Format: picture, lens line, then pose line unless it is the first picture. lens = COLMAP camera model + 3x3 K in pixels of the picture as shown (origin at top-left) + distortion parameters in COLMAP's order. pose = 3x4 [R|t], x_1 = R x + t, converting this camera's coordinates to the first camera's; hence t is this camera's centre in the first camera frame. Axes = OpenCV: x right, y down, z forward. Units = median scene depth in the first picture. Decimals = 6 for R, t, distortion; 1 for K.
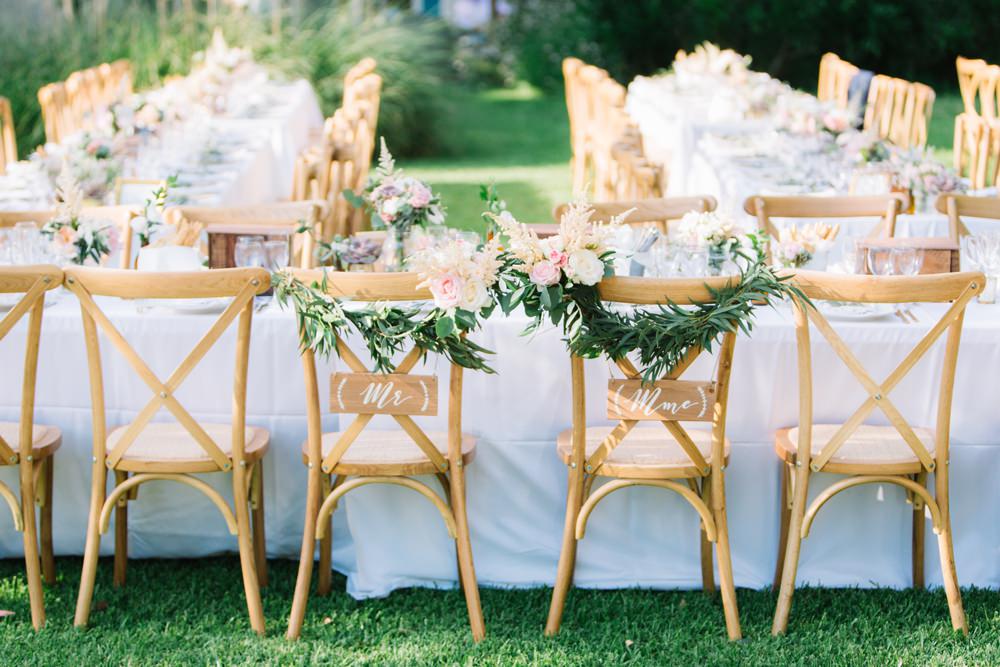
lens RADIAL K [[2278.5, 0, 501.0], [0, 2278.5, 333.8], [0, 0, 1]] dist [-0.266106, 0.000000]
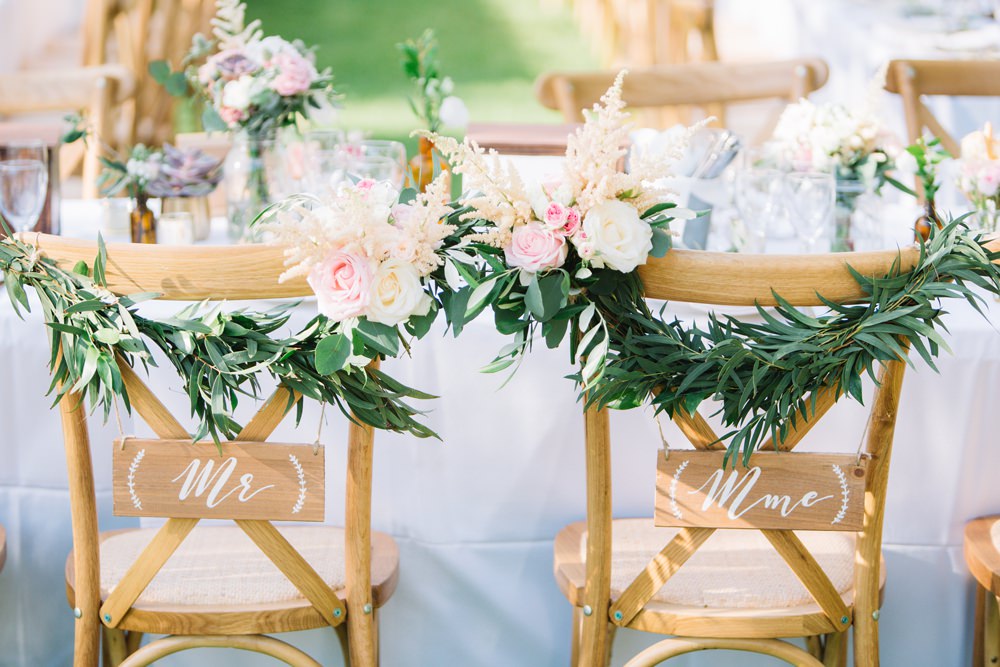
lens RADIAL K [[3194.4, 0, 498.7], [0, 3194.4, 332.8], [0, 0, 1]] dist [-0.162641, 0.000000]
pose [[0.999773, -0.000885, 0.021287, -0.003827], [-0.000141, 0.998841, 0.048132, -0.040585], [-0.021305, -0.048124, 0.998614, 0.282812]]
